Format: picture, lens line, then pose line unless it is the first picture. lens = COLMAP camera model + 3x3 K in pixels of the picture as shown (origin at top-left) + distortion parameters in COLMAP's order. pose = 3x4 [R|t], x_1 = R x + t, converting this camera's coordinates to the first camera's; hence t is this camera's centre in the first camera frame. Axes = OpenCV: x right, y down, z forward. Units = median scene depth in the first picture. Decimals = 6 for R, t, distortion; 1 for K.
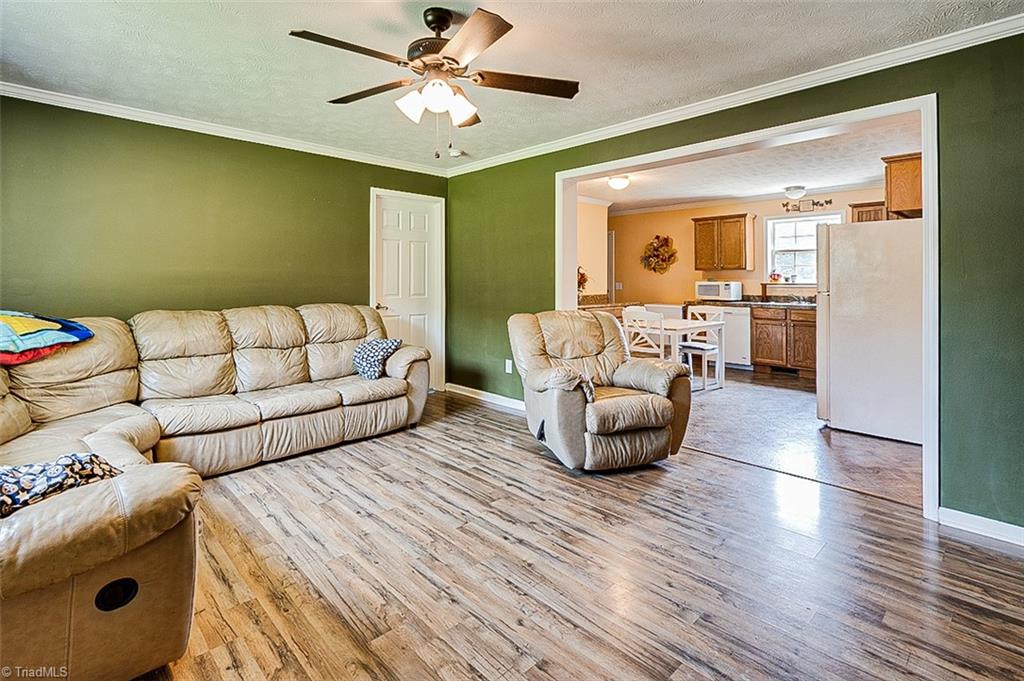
lens RADIAL K [[500.3, 0, 516.5], [0, 500.3, 272.2], [0, 0, 1]] dist [-0.000842, 0.000092]
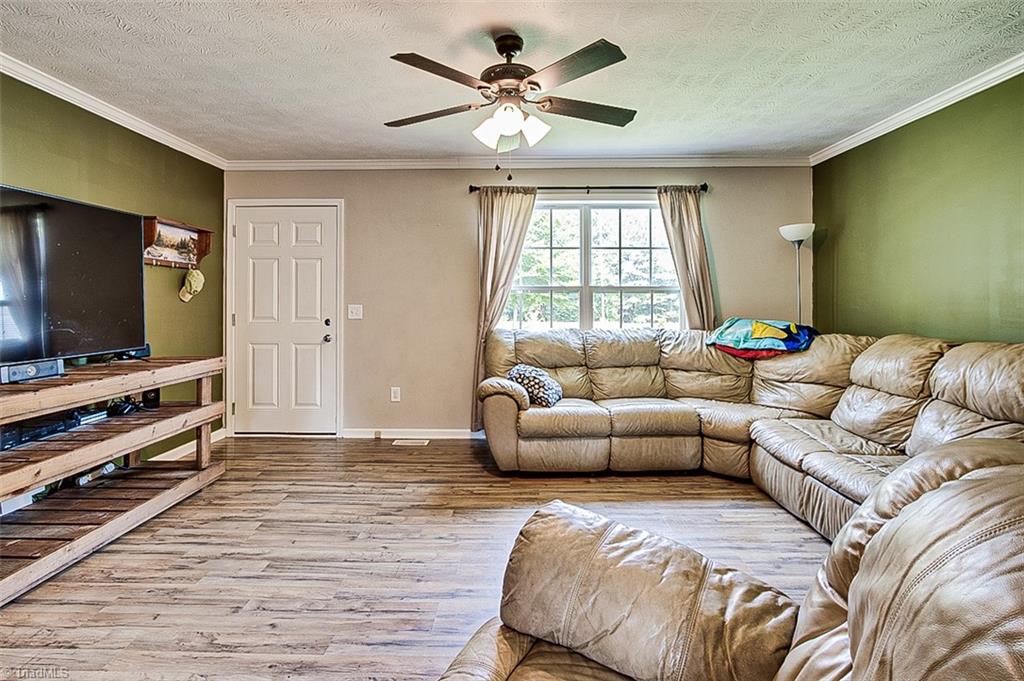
lens RADIAL K [[485.0, 0, 501.0], [0, 485.0, 303.8], [0, 0, 1]] dist [-0.002503, 0.000215]
pose [[-0.720540, 0.002899, -0.693407, 0.192183], [0.011779, 0.999898, -0.008059, 0.012109], [0.693313, -0.013975, -0.720501, 0.601643]]
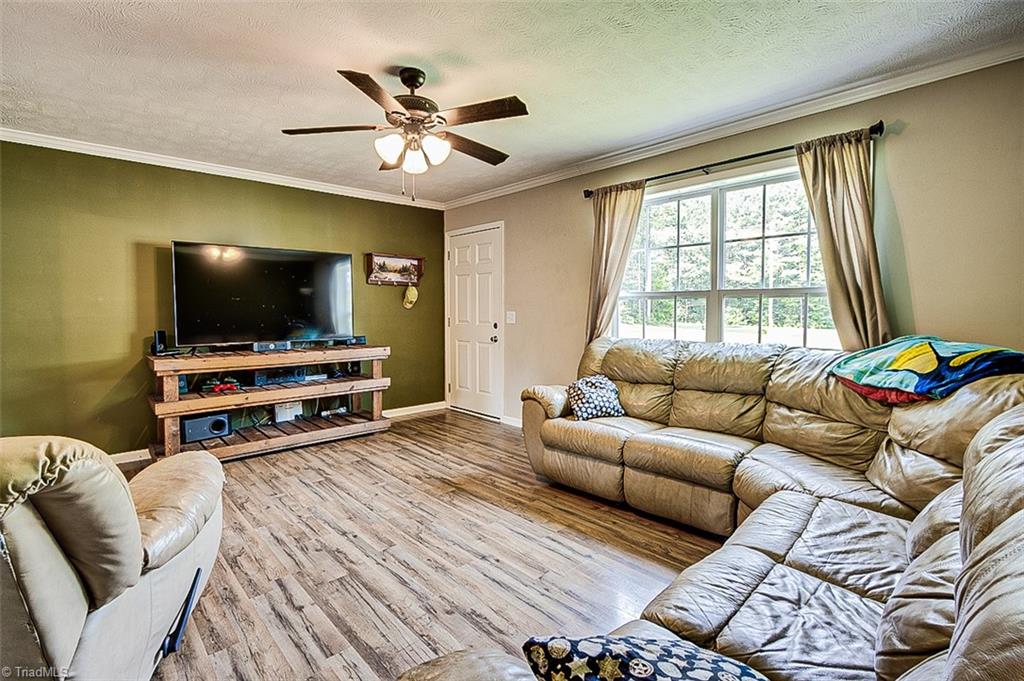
lens RADIAL K [[473.3, 0, 505.2], [0, 473.3, 329.6], [0, 0, 1]] dist [-0.002985, 0.000398]
pose [[-0.999322, -0.000644, 0.036821, -0.144358], [0.000427, 0.999578, 0.029056, 0.013003], [-0.036825, 0.029052, -0.998899, 0.739004]]
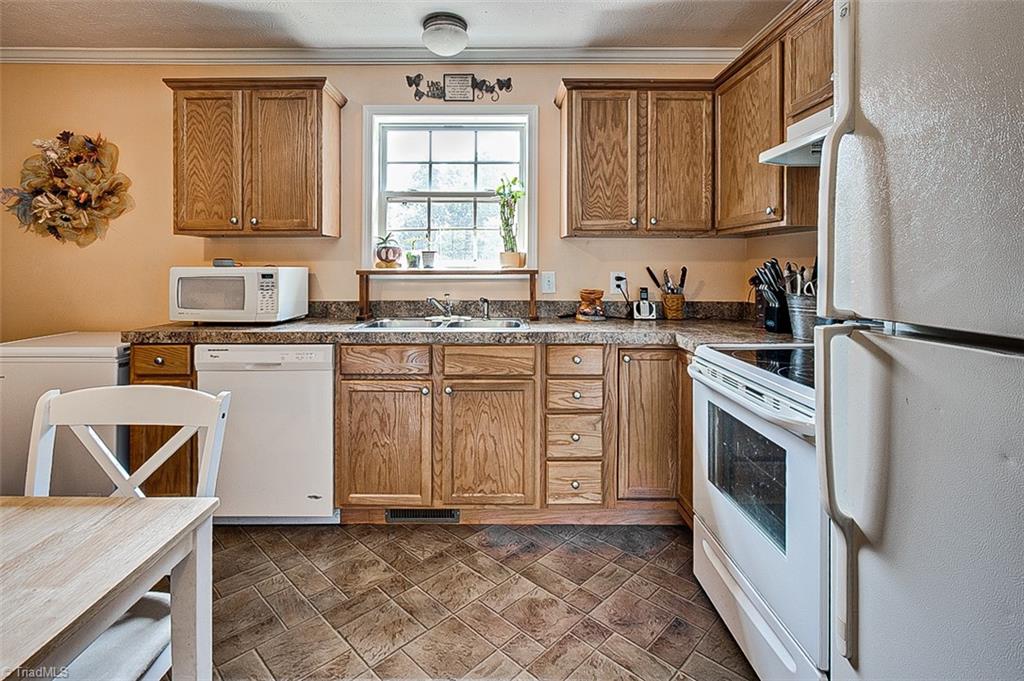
lens RADIAL K [[482.3, 0, 495.2], [0, 482.3, 264.9], [0, 0, 1]] dist [-0.001183, 0.000195]
pose [[0.701442, 0.000114, 0.712726, 0.318758], [-0.010936, 0.999884, 0.010603, 0.013187], [-0.712642, -0.015231, 0.701362, 0.708745]]
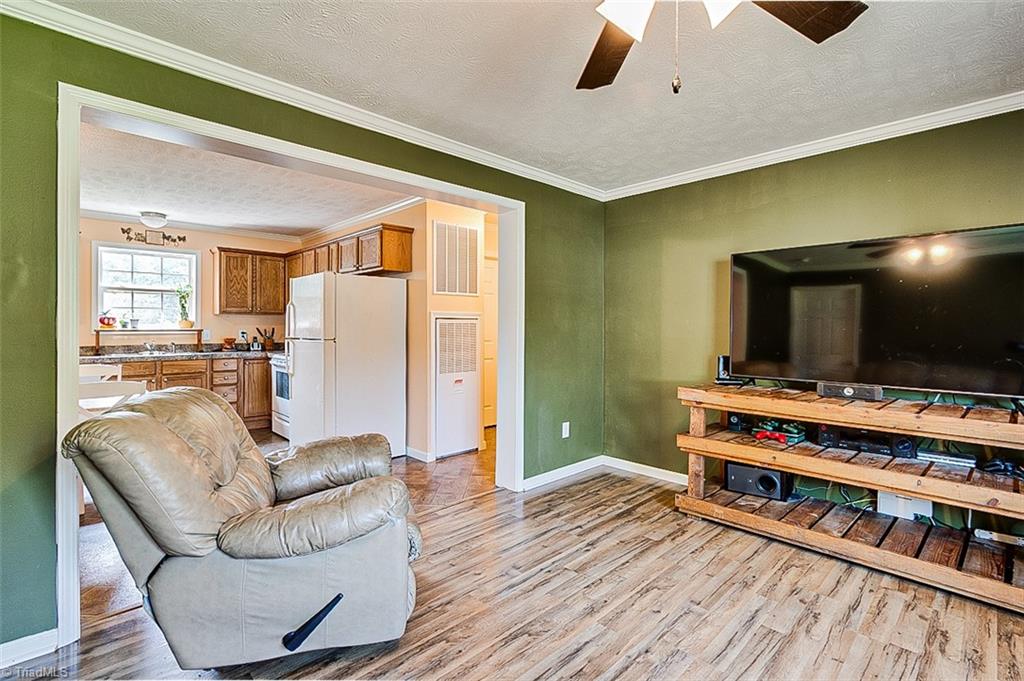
lens RADIAL K [[473.3, 0, 505.2], [0, 473.3, 329.6], [0, 0, 1]] dist [-0.002985, 0.000398]
pose [[0.006128, -0.009357, 0.999937, -0.221747], [-0.021103, 0.999732, 0.009484, 0.002411], [-0.999759, -0.021160, 0.005929, 0.412320]]
